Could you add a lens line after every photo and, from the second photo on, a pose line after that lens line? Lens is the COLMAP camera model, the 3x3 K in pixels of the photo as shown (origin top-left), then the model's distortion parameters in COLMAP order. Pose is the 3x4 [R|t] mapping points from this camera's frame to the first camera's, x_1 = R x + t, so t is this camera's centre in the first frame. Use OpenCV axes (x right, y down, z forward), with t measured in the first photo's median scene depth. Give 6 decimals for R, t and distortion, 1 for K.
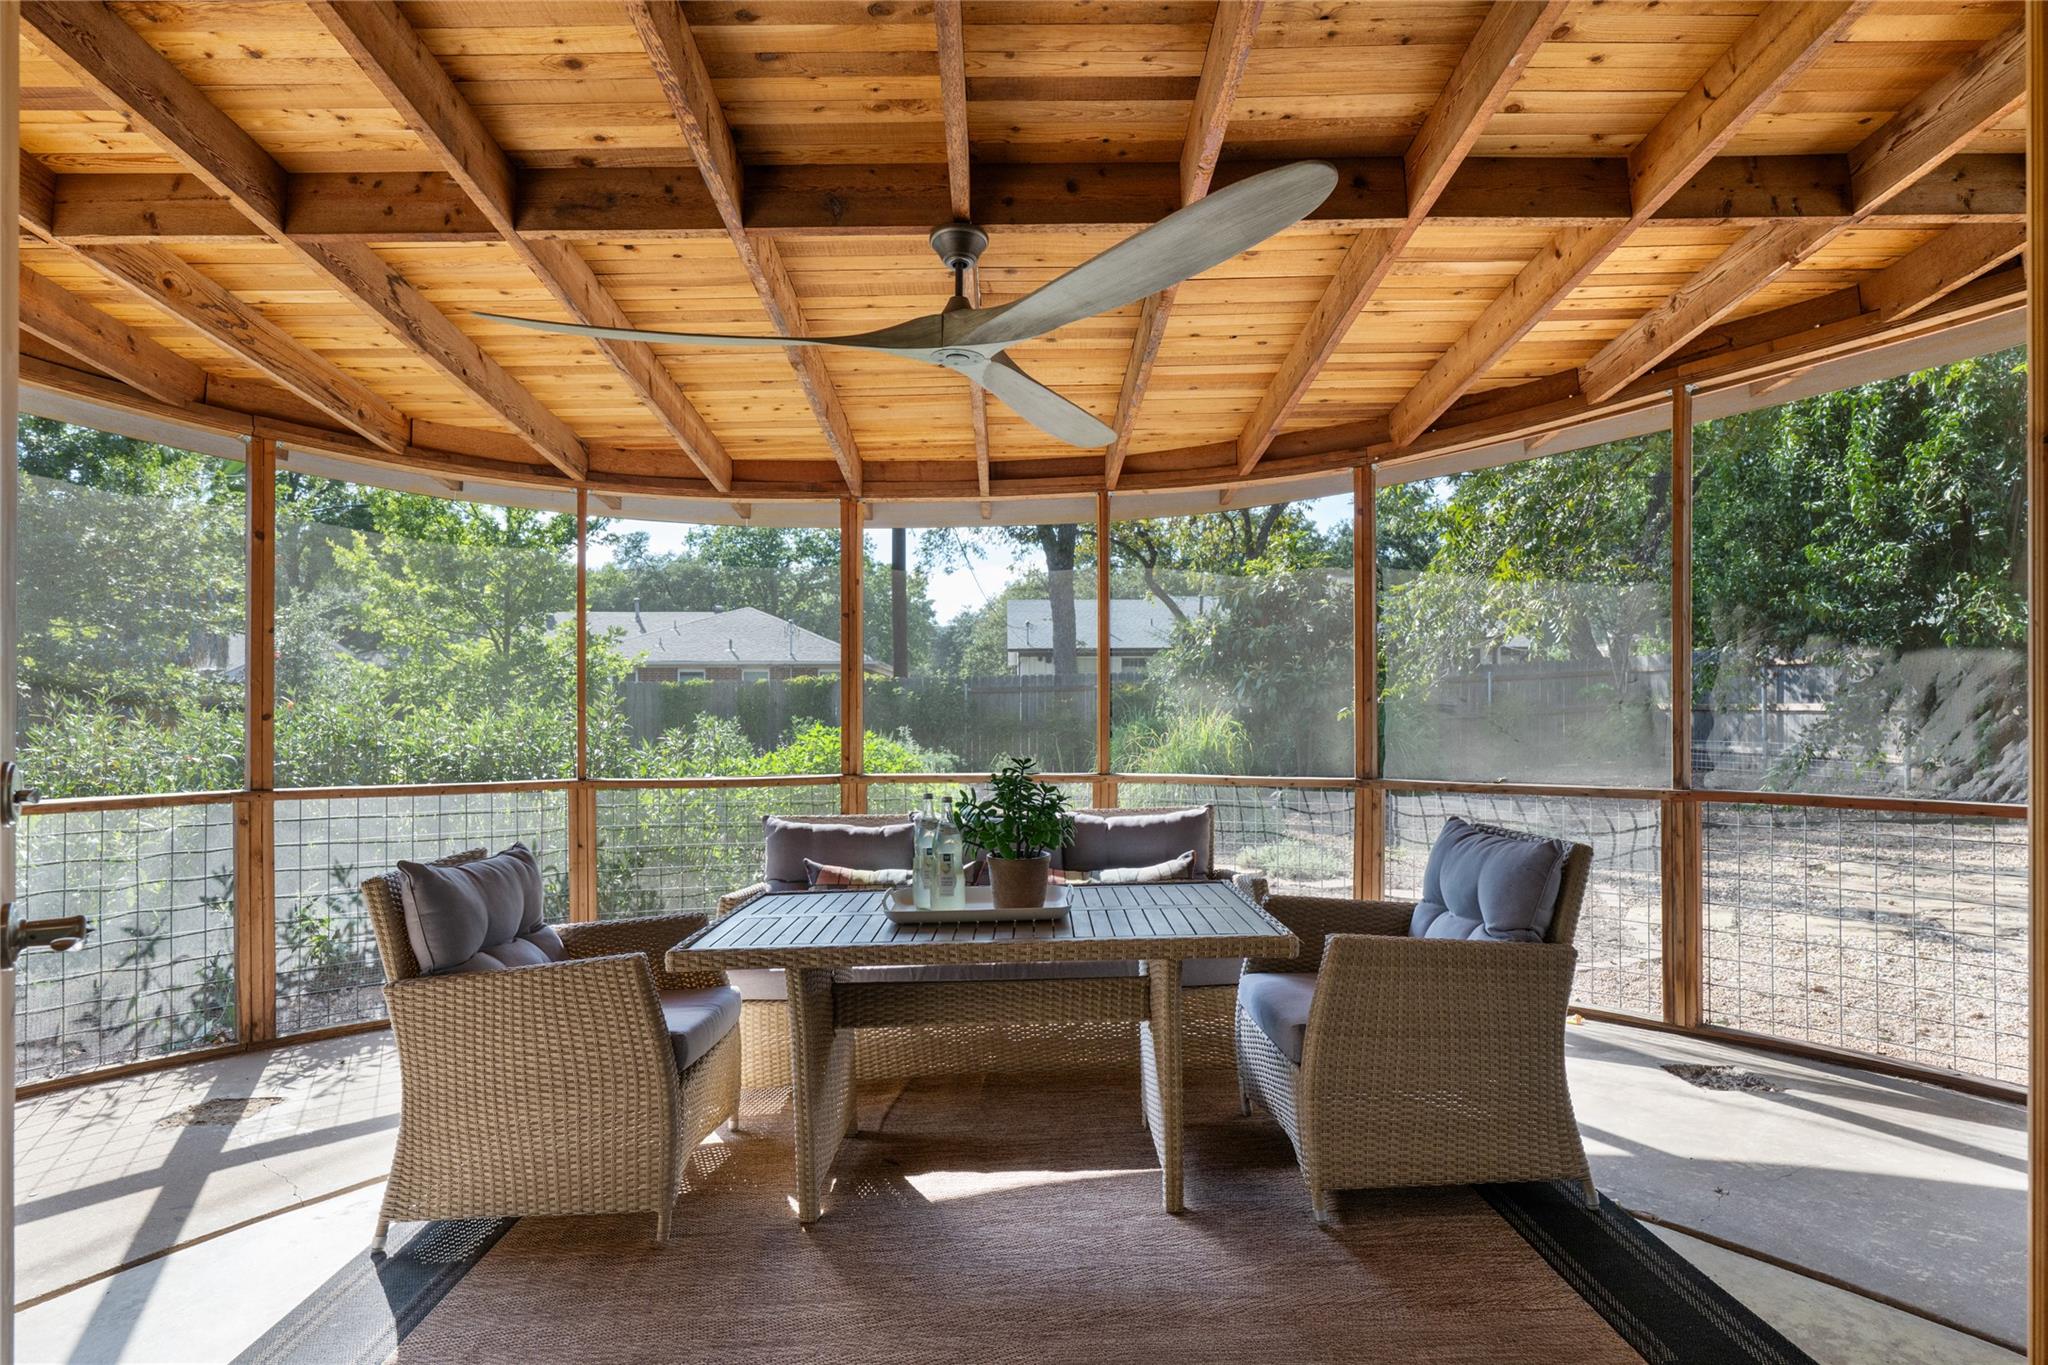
lens RADIAL K [[1056.1, 0, 1034.4], [0, 1056.1, 698.4], [0, 0, 1]] dist [-0.000935, 0.000139]
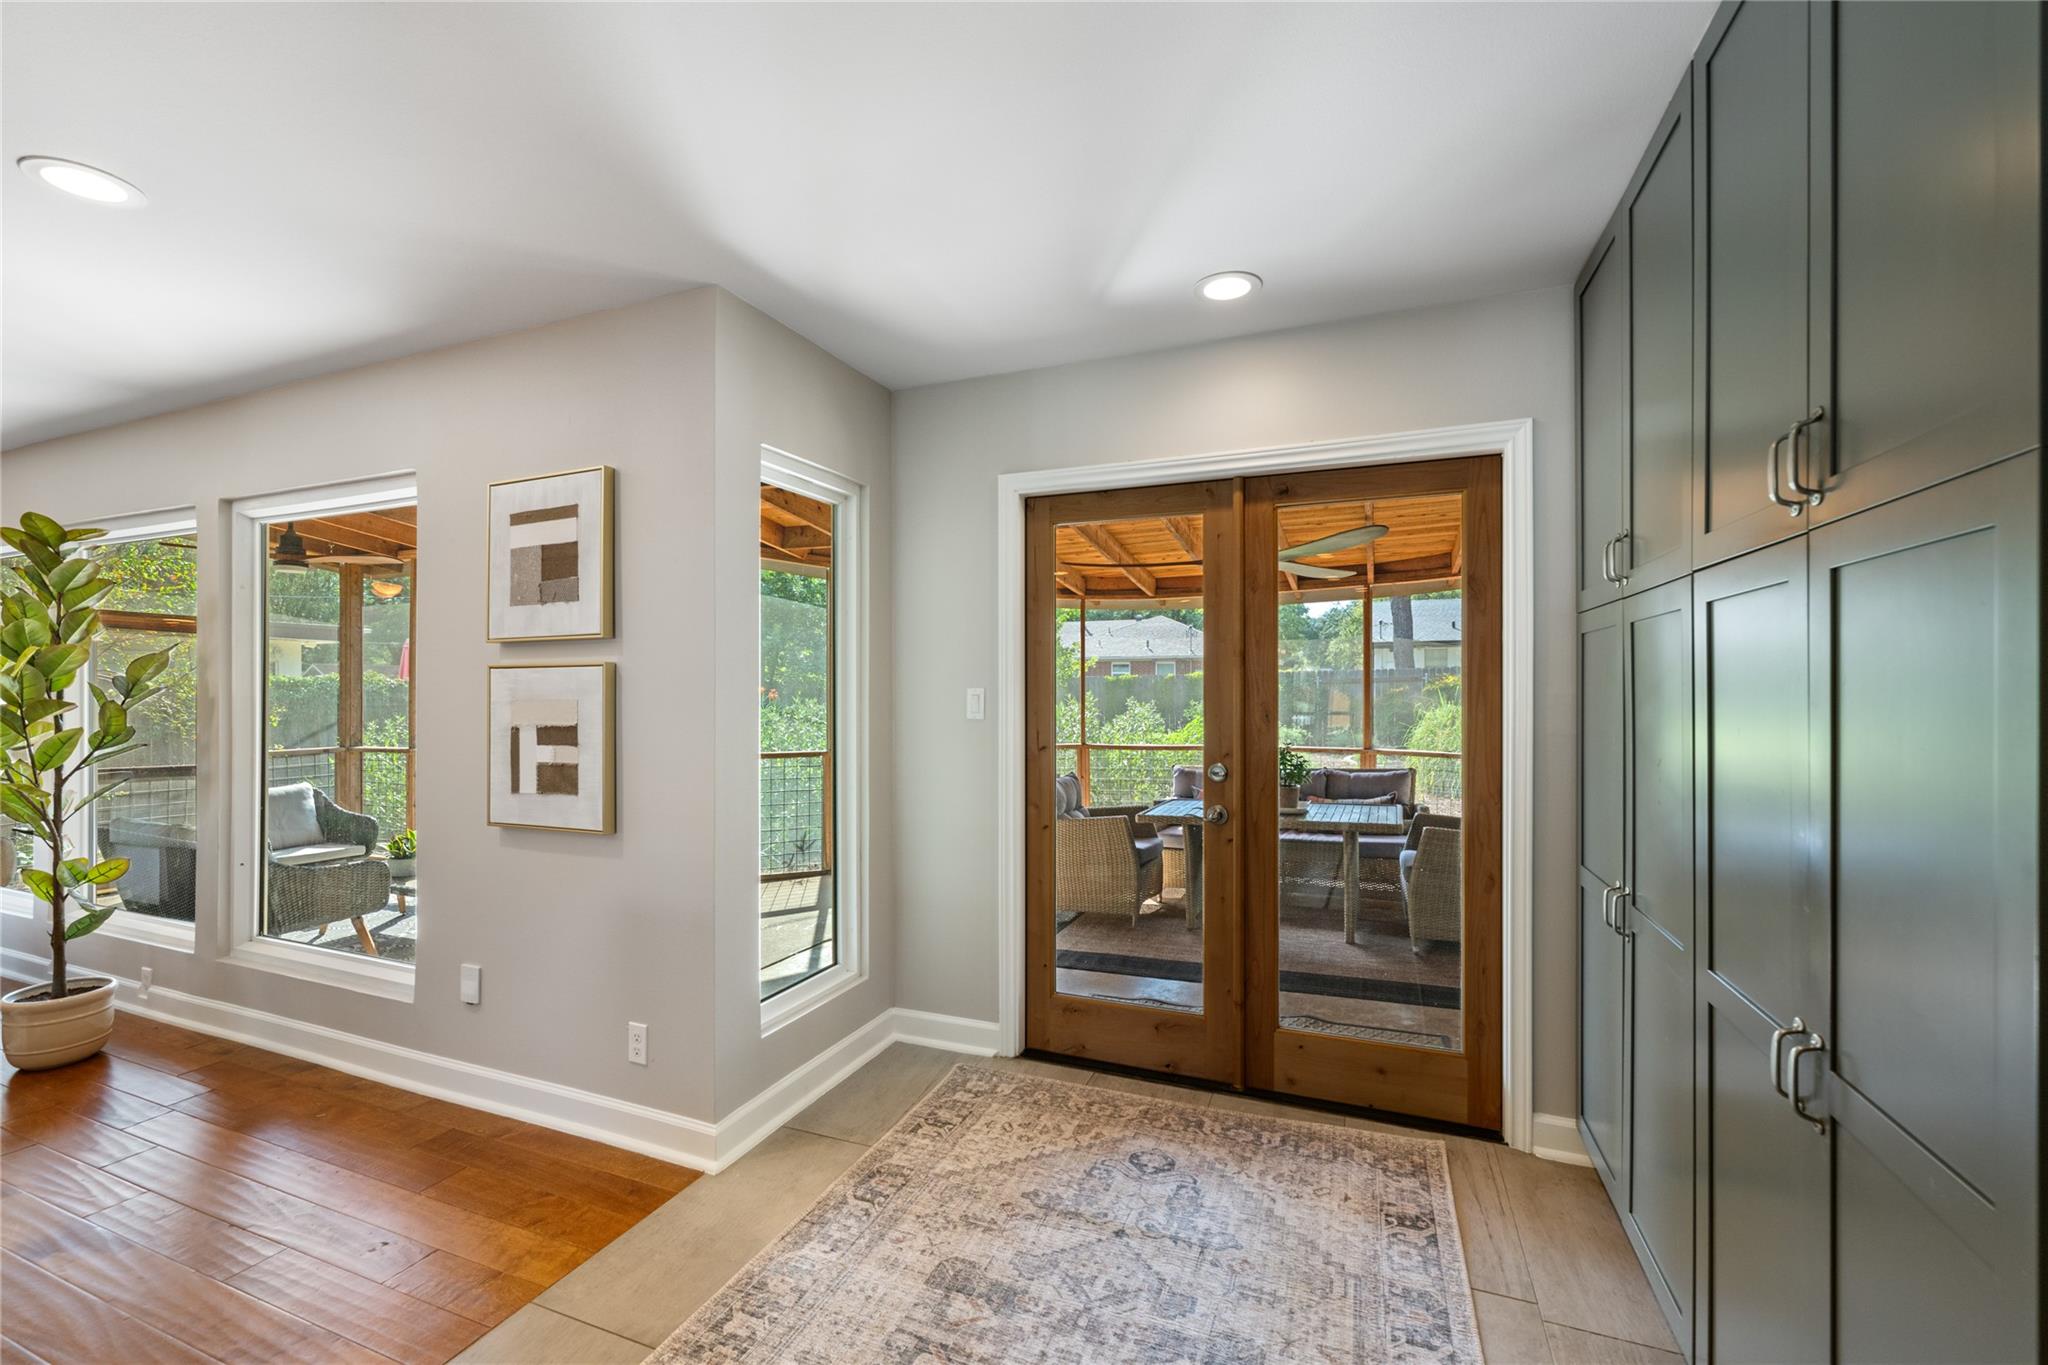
lens RADIAL K [[838.9, 0, 1040.5], [0, 838.9, 683.2], [0, 0, 1]] dist [0.001532, -0.000850]
pose [[0.919398, -0.001027, -0.393327, 0.179848], [0.003058, 0.999985, 0.004537, -0.068569], [0.393316, -0.005375, 0.919388, -0.725868]]
